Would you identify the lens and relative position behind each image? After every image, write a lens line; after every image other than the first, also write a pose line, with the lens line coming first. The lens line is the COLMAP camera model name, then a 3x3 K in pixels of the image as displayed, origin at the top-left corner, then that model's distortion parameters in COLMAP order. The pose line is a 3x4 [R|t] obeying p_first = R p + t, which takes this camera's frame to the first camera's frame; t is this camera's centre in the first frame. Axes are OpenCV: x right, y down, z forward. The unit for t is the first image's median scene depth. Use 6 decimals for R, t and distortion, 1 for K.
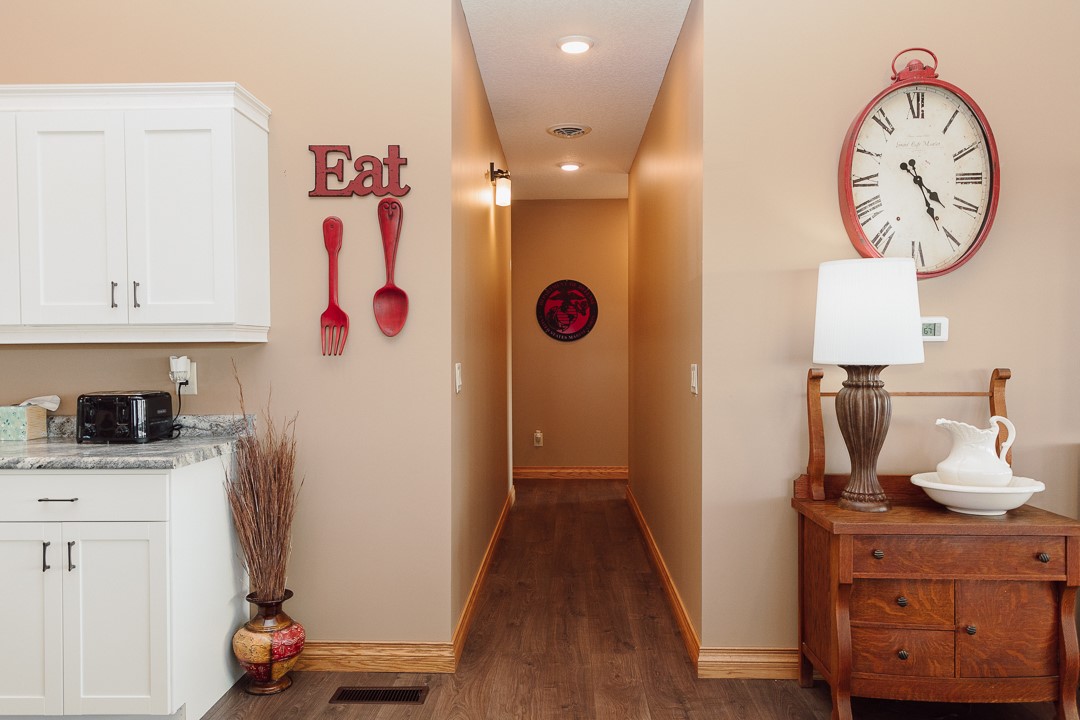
lens RADIAL K [[744.7, 0, 542.6], [0, 744.7, 357.7], [0, 0, 1]] dist [0.014907, -0.001852]
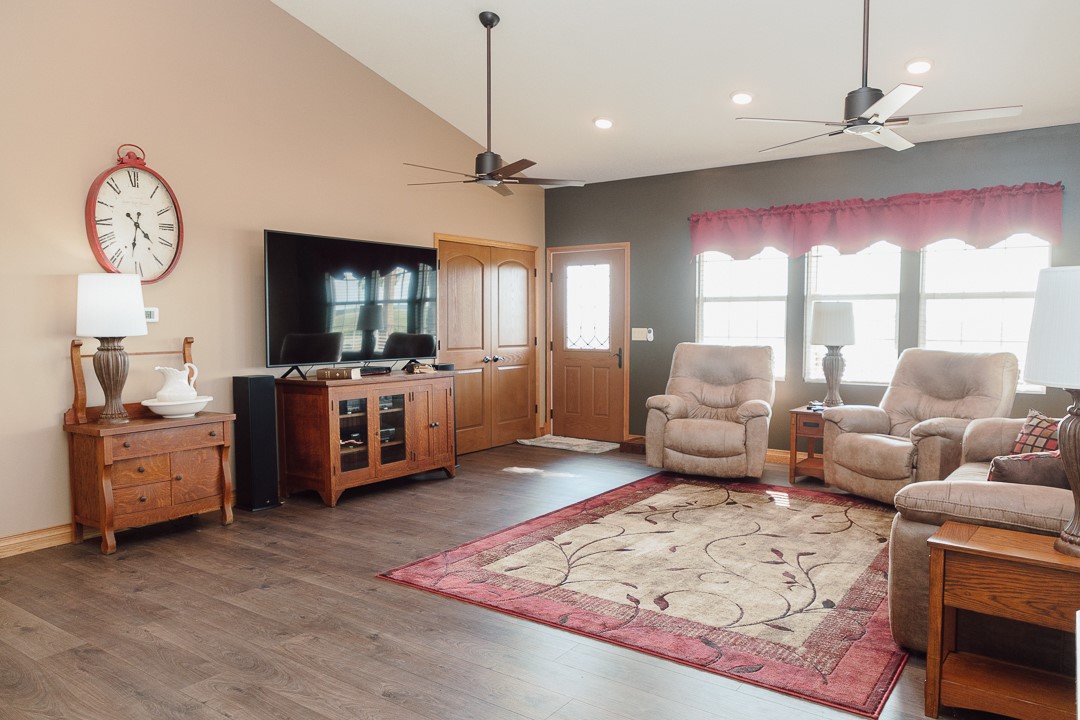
lens RADIAL K [[744.7, 0, 542.6], [0, 744.7, 357.7], [0, 0, 1]] dist [0.014907, -0.001852]
pose [[0.539947, -0.046714, 0.840402, -0.434929], [0.019488, 0.998885, 0.043003, 0.003643], [-0.841473, -0.006841, 0.540255, -0.678379]]
